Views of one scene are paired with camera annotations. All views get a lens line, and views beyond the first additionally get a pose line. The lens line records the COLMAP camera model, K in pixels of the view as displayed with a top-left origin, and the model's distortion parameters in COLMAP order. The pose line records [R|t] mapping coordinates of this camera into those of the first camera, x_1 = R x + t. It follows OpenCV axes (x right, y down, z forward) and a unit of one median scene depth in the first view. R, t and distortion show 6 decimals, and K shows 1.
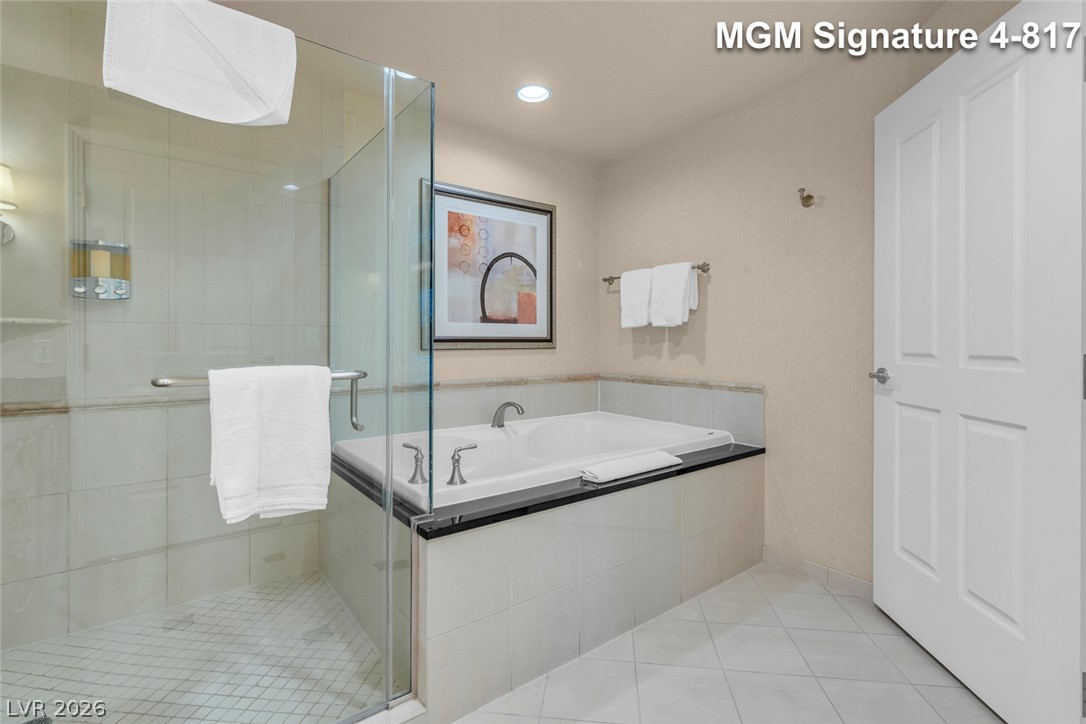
lens RADIAL K [[503.2, 0, 519.8], [0, 503.2, 350.1], [0, 0, 1]] dist [-0.001137, 0.002136]
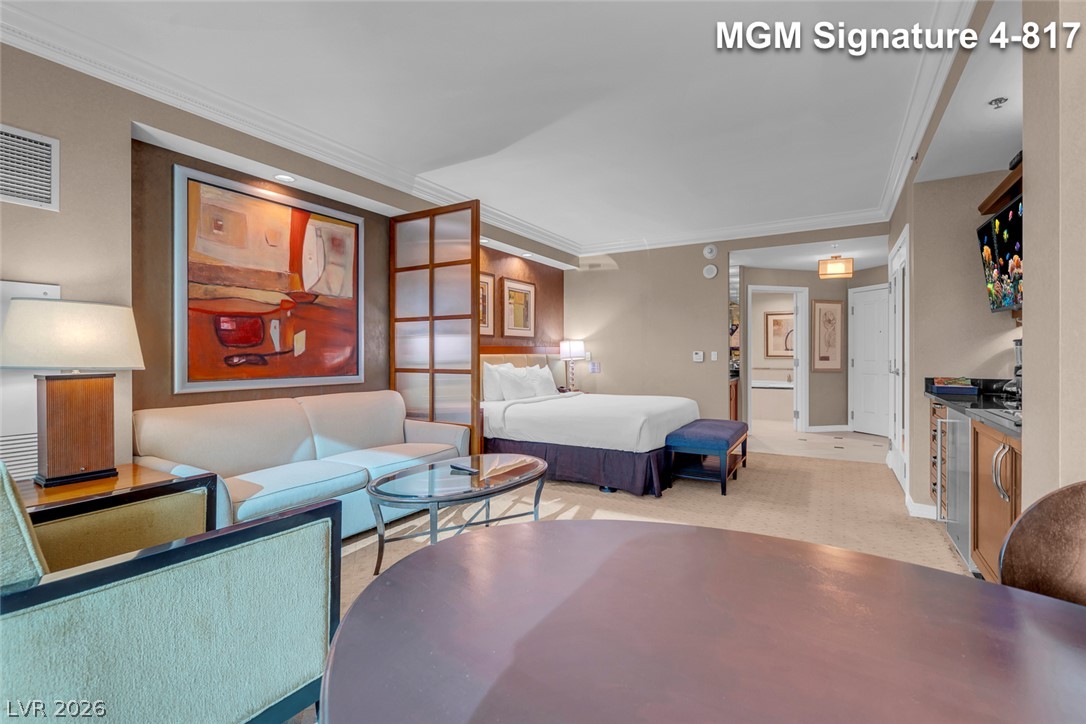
lens RADIAL K [[503.2, 0, 536.0], [0, 503.2, 353.5], [0, 0, 1]] dist [-0.001137, 0.002136]
pose [[0.391331, 0.009161, -0.920205, 2.427314], [-0.012639, 0.999910, 0.004580, -0.032817], [0.920163, 0.009838, 0.391411, -1.877421]]
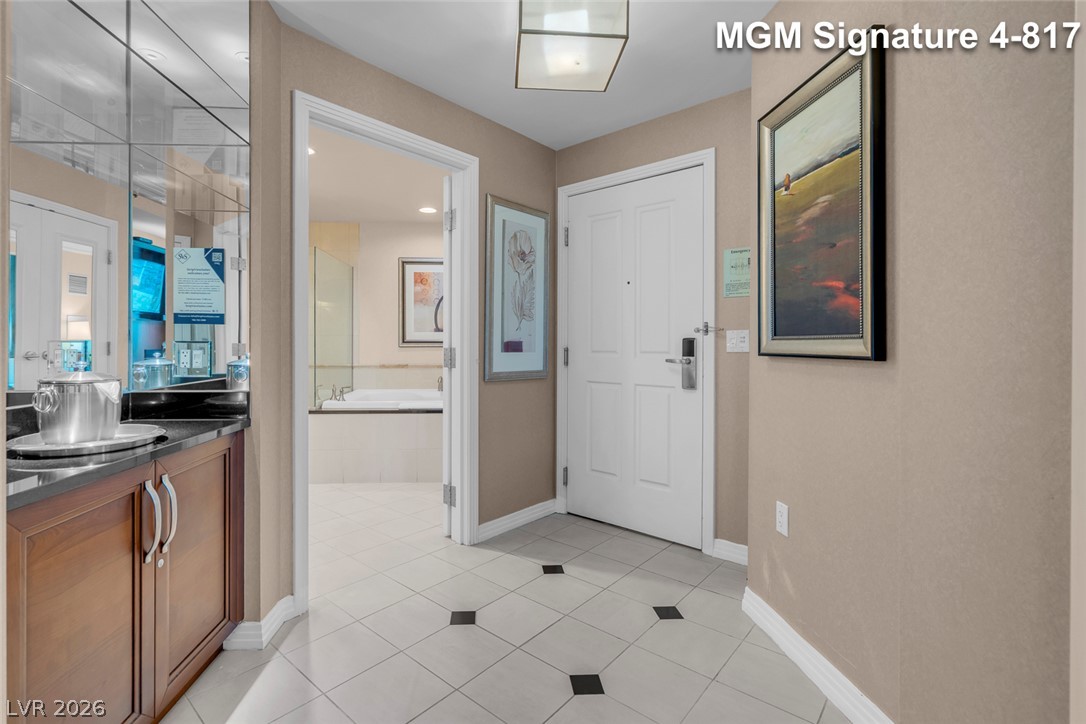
lens RADIAL K [[503.2, 0, 508.0], [0, 503.2, 343.5], [0, 0, 1]] dist [-0.001137, 0.002136]
pose [[0.828991, 0.013540, -0.559097, 1.175612], [-0.015813, 0.999875, 0.000768, -0.021248], [0.559038, 0.008205, 0.829102, -0.335501]]
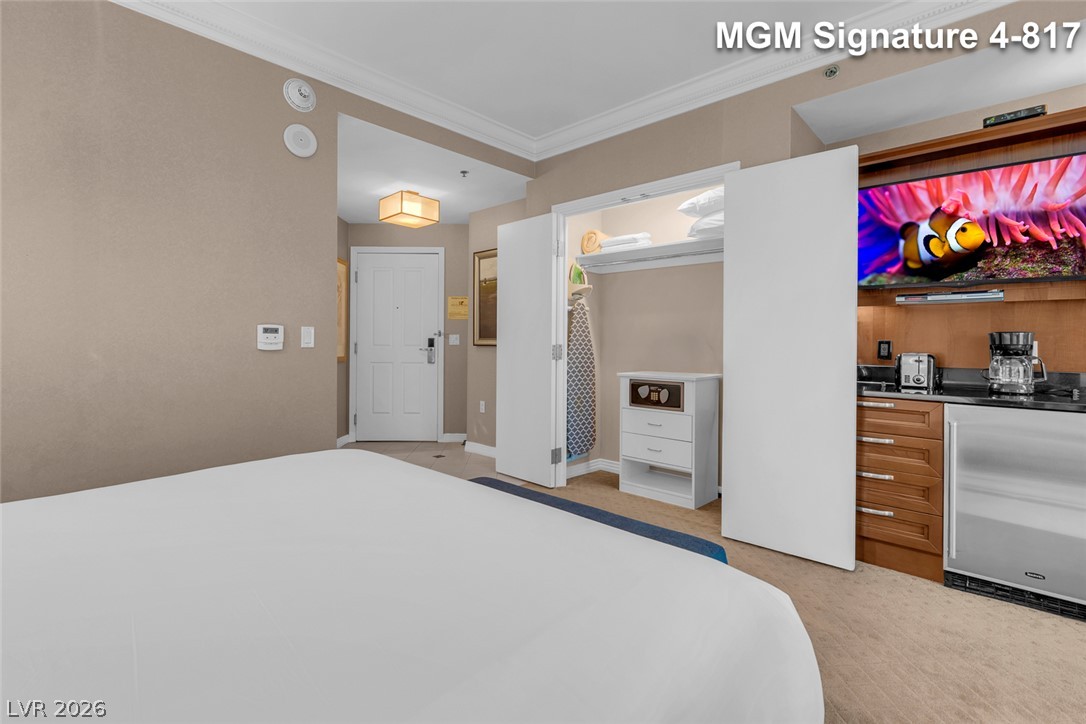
lens RADIAL K [[503.2, 0, 536.6], [0, 503.2, 340.2], [0, 0, 1]] dist [-0.001137, 0.002136]
pose [[0.983278, 0.016972, 0.181320, 0.973740], [-0.015072, 0.999816, -0.011852, -0.011240], [-0.181488, 0.008921, 0.983353, -1.329812]]
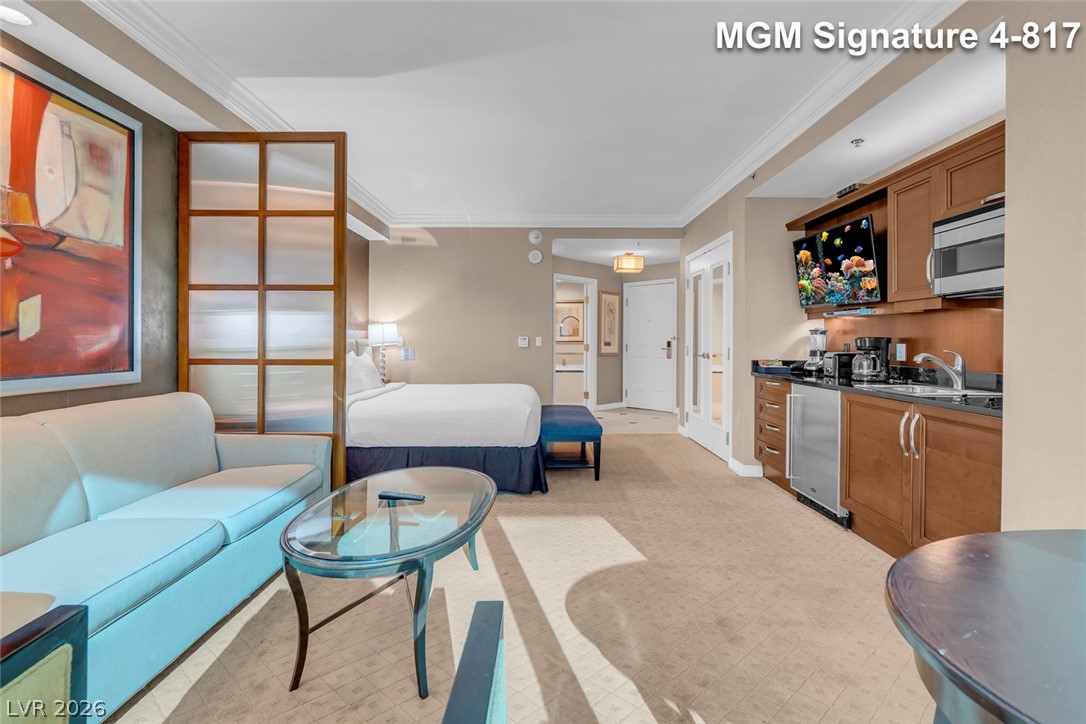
lens RADIAL K [[503.2, 0, 536.1], [0, 503.2, 341.6], [0, 0, 1]] dist [-0.001137, 0.002136]
pose [[0.802806, 0.016194, -0.596020, 2.019930], [-0.018490, 0.999826, 0.002261, -0.025576], [0.595953, 0.009206, 0.802966, -2.083179]]
